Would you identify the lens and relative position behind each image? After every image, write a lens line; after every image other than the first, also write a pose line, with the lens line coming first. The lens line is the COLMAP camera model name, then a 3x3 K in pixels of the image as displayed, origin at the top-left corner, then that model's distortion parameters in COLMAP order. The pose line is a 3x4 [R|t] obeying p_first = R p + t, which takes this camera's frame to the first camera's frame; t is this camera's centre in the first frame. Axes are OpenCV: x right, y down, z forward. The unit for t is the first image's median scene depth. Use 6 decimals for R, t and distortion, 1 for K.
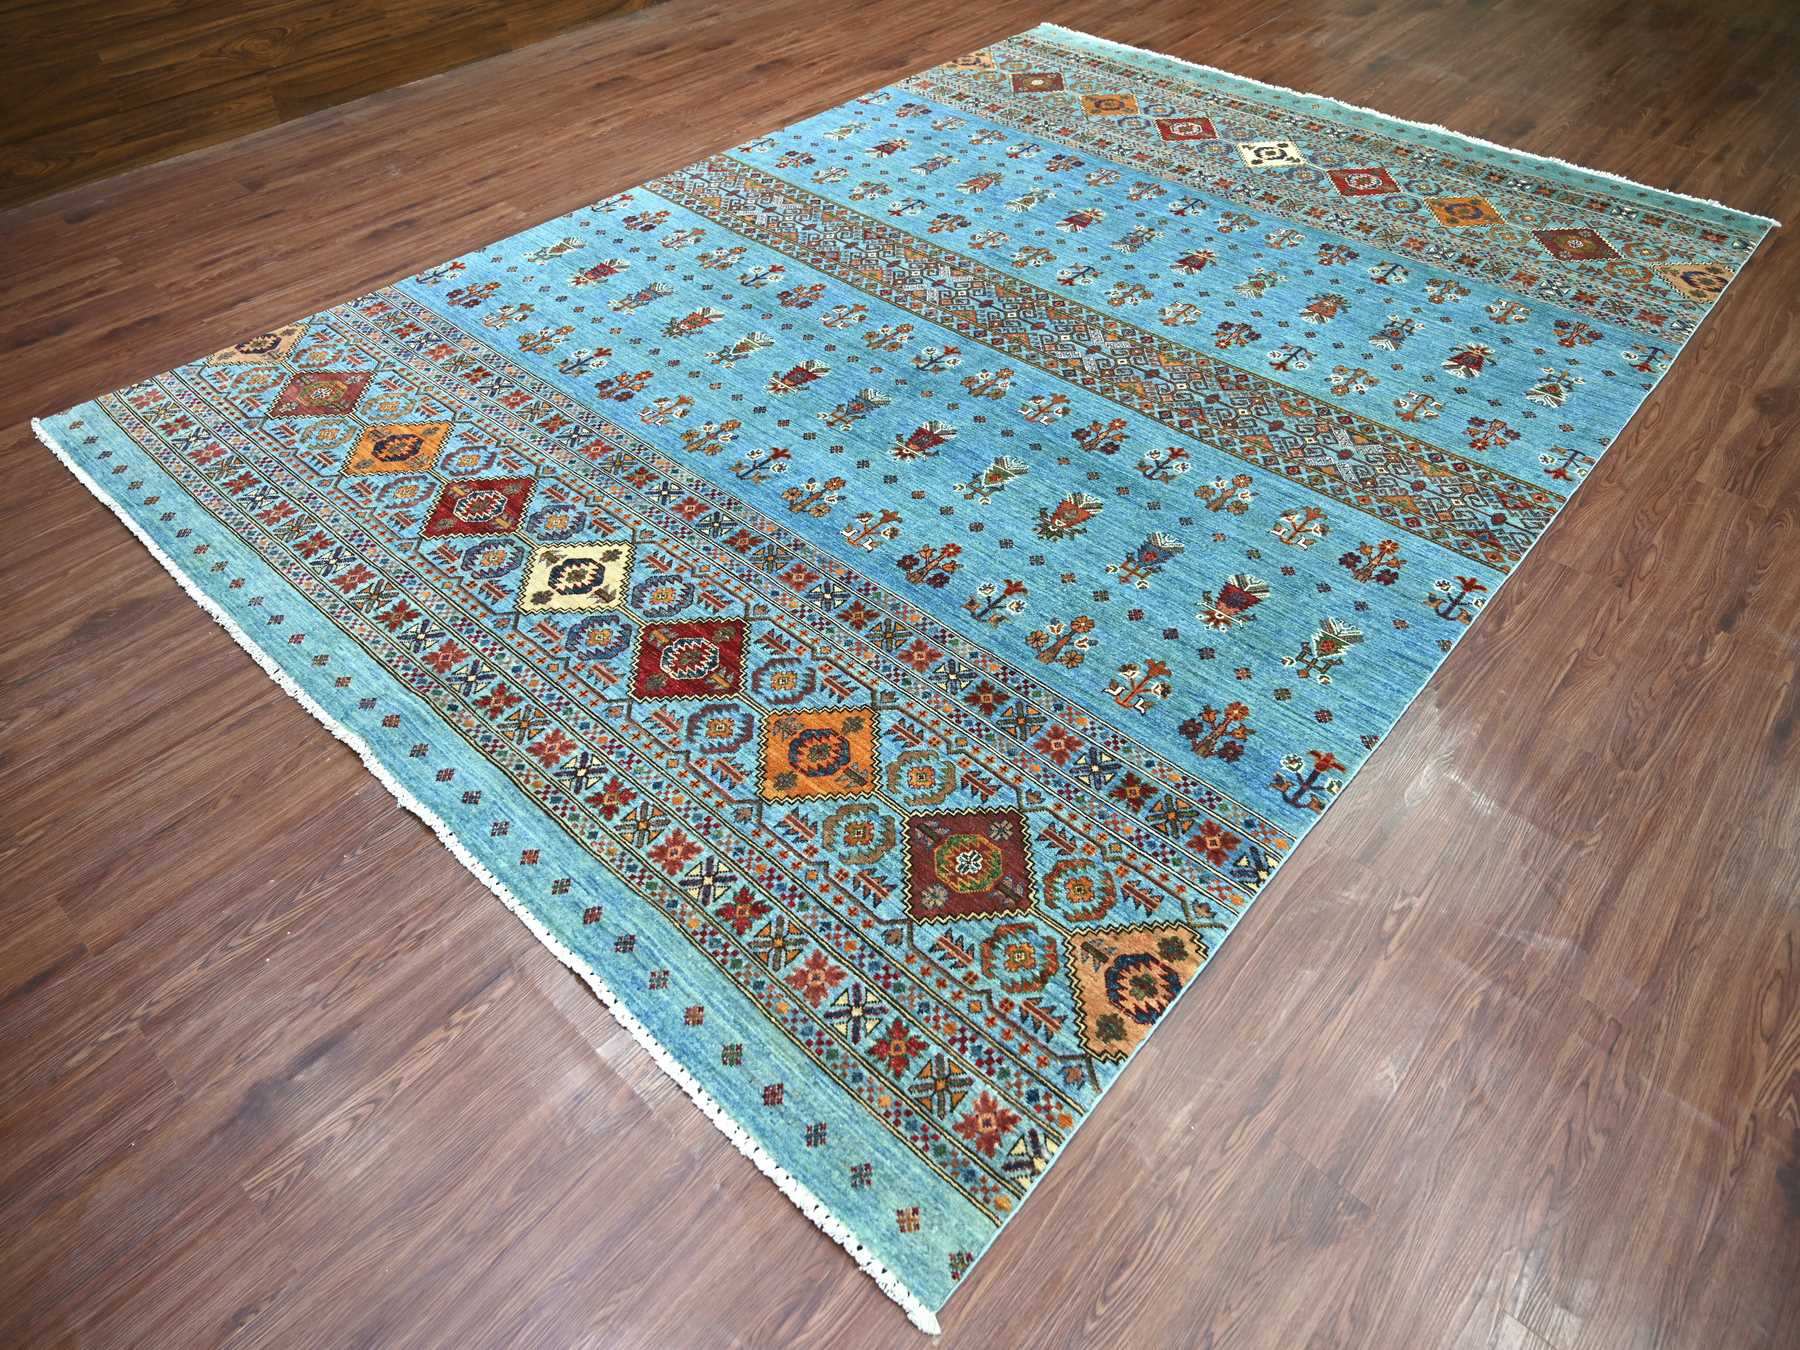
lens RADIAL K [[1057.9, 0, 900.0], [0, 1057.9, 675.0], [0, 0, 1]] dist [-0.009189, 0.001365]
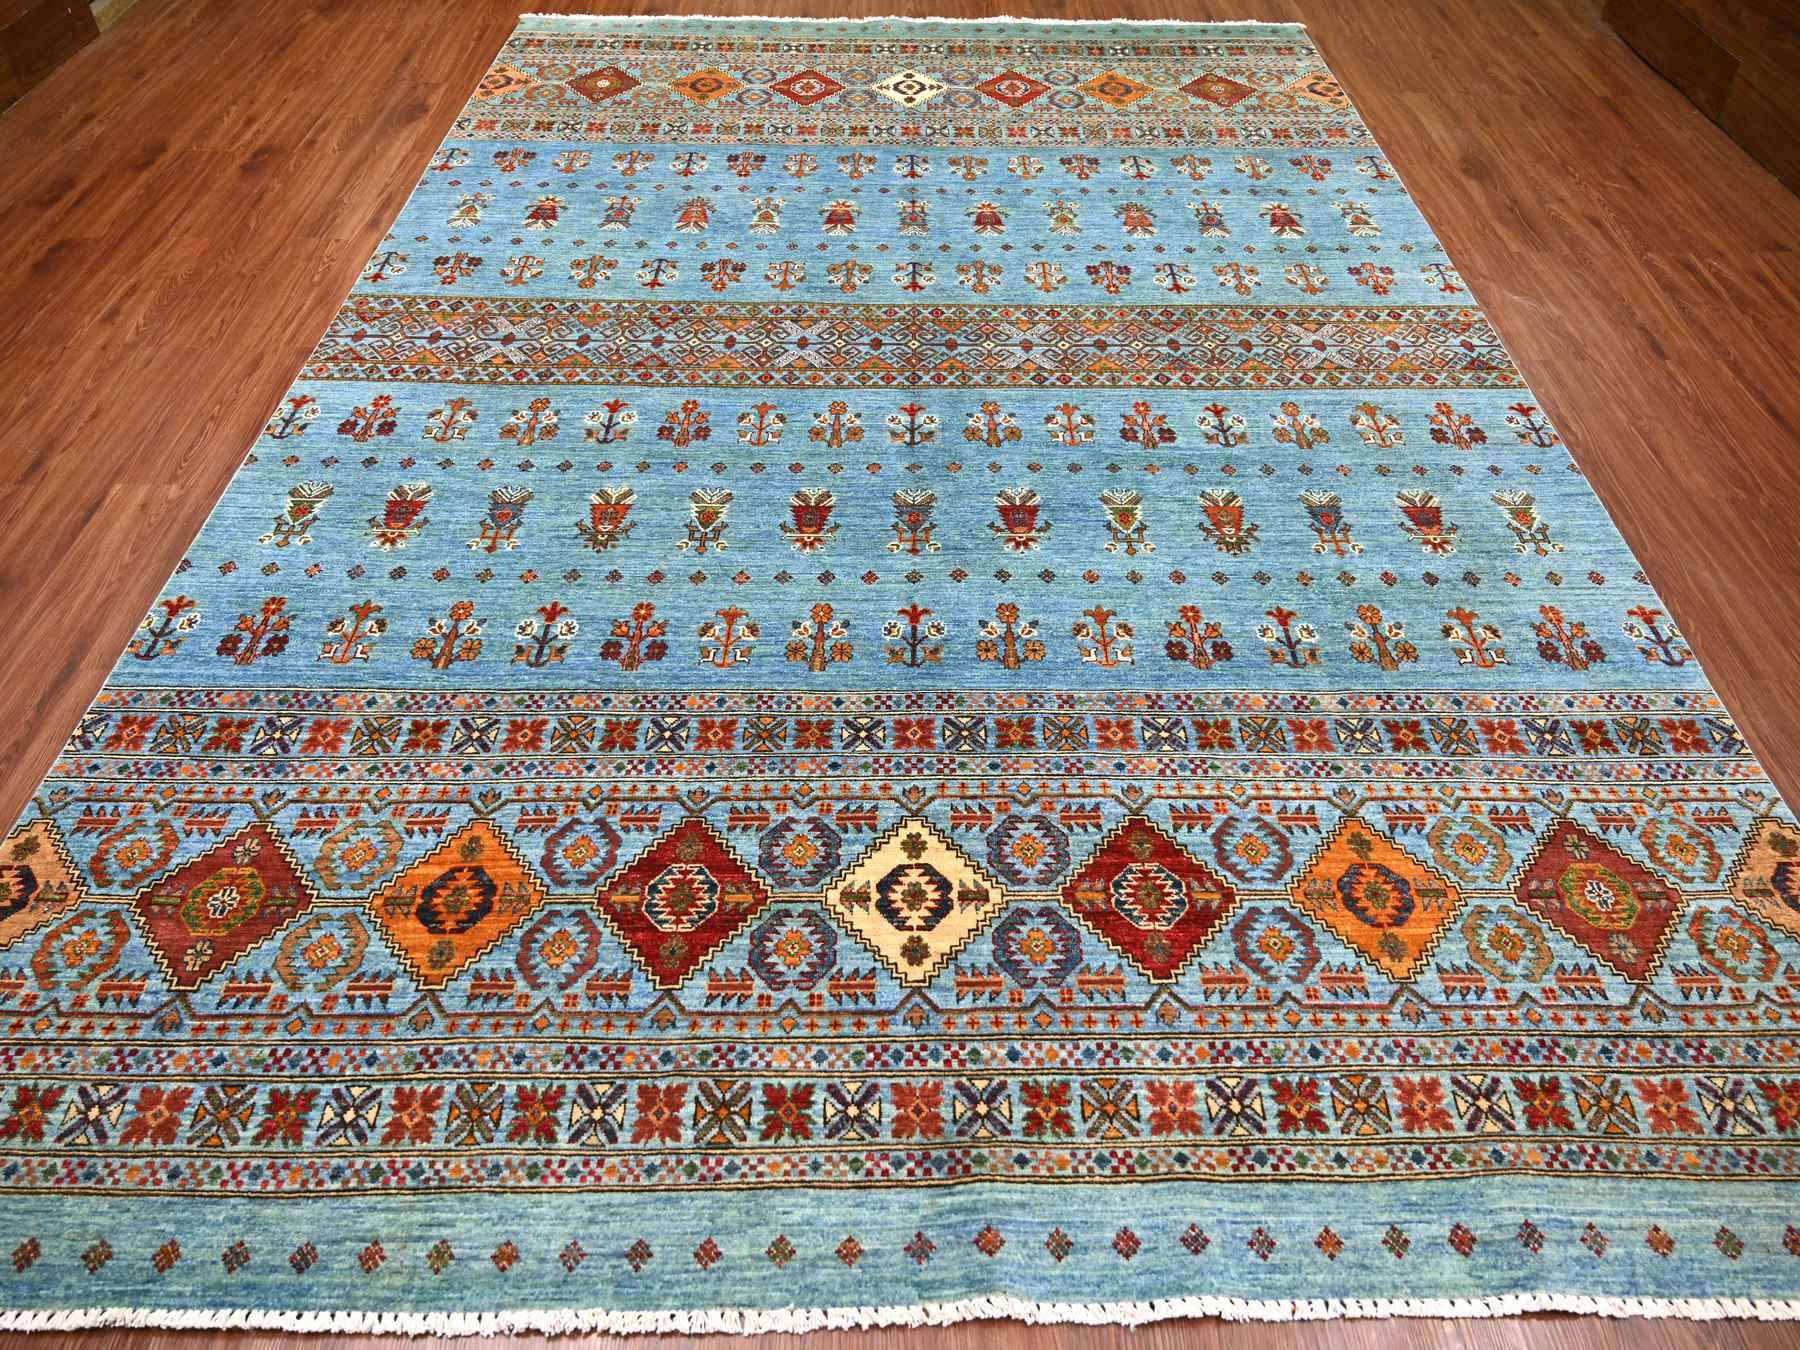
lens RADIAL K [[1057.9, 0, 900.0], [0, 1057.9, 675.0], [0, 0, 1]] dist [-0.009189, 0.001365]
pose [[0.745301, -0.508997, 0.430637, -0.441625], [0.486451, 0.856840, 0.170855, -0.283389], [-0.455952, 0.082145, 0.886205, 0.286298]]
